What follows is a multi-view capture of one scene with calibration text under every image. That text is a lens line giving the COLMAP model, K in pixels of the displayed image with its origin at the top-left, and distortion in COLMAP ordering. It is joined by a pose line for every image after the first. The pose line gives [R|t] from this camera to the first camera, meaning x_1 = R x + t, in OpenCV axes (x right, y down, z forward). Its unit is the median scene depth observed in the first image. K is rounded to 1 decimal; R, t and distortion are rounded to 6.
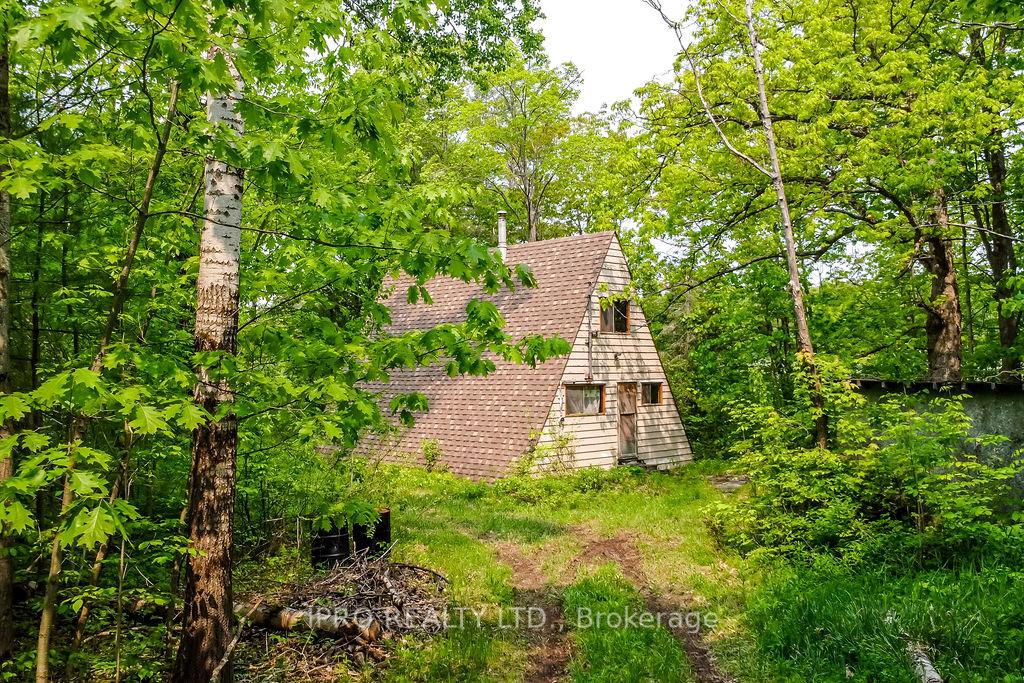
lens RADIAL K [[937.9, 0, 509.0], [0, 937.9, 339.5], [0, 0, 1]] dist [0.028180, 0.000000]
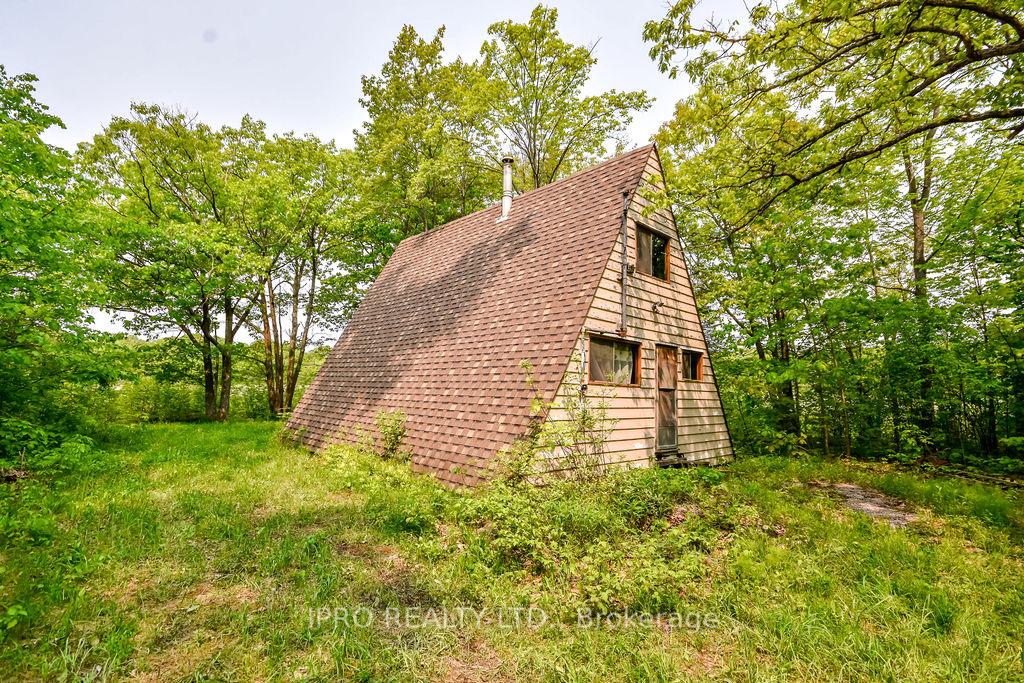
lens RADIAL K [[473.3, 0, 512.8], [0, 473.3, 339.5], [0, 0, 1]] dist [0.016470, 0.000219]
pose [[0.999236, 0.034459, -0.018433, 0.012841], [-0.035803, 0.996279, -0.078393, 0.077111], [0.015663, 0.078993, 0.996752, 0.652921]]
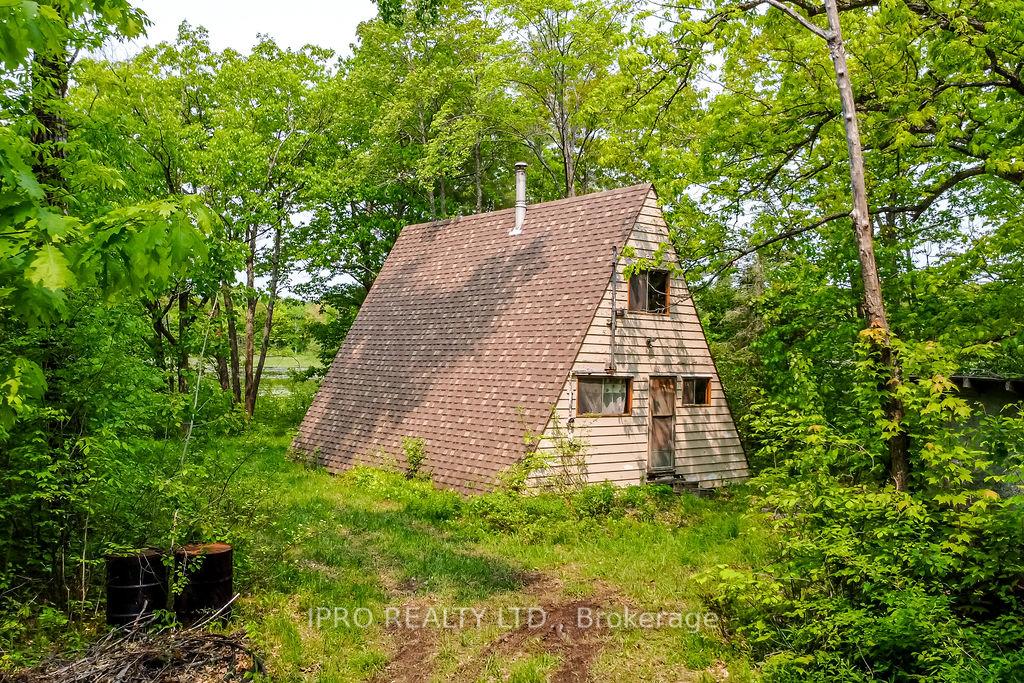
lens RADIAL K [[937.9, 0, 510.1], [0, 937.9, 340.1], [0, 0, 1]] dist [0.028180, 0.000000]
pose [[0.994385, 0.027916, -0.102073, 0.080888], [-0.027191, 0.999594, 0.008482, 0.012710], [0.102268, -0.005659, 0.994741, 0.209763]]
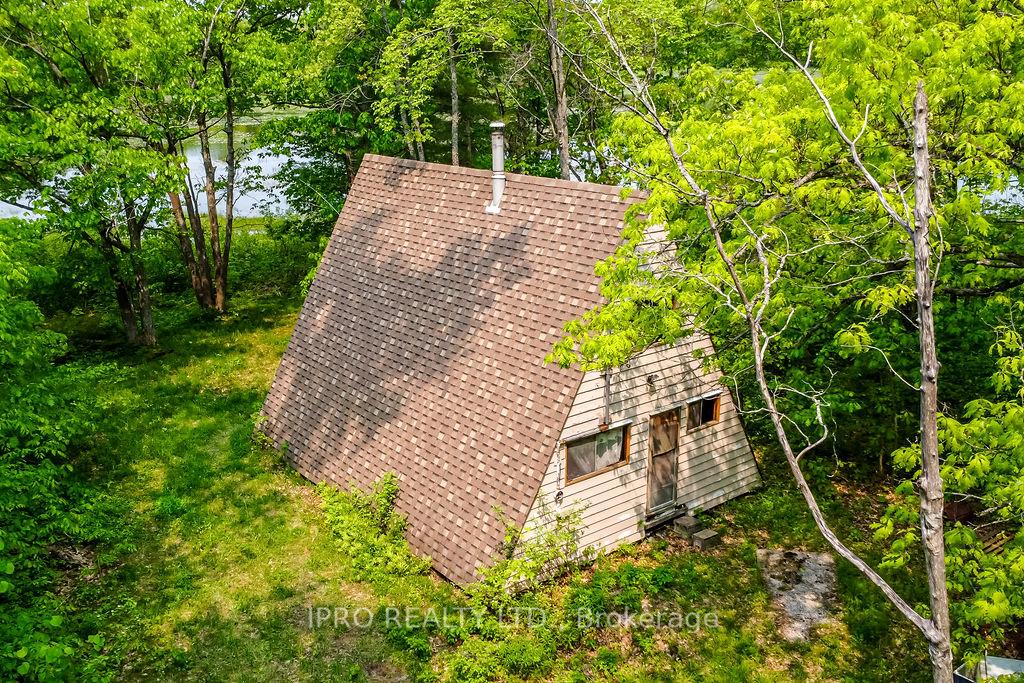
lens RADIAL K [[937.9, 0, 513.5], [0, 937.9, 344.3], [0, 0, 1]] dist [0.028180, 0.000000]
pose [[0.995131, 0.029617, -0.094004, 0.081440], [0.001883, 0.947894, 0.318581, -0.228830], [0.098541, -0.317207, 0.943223, 0.368799]]
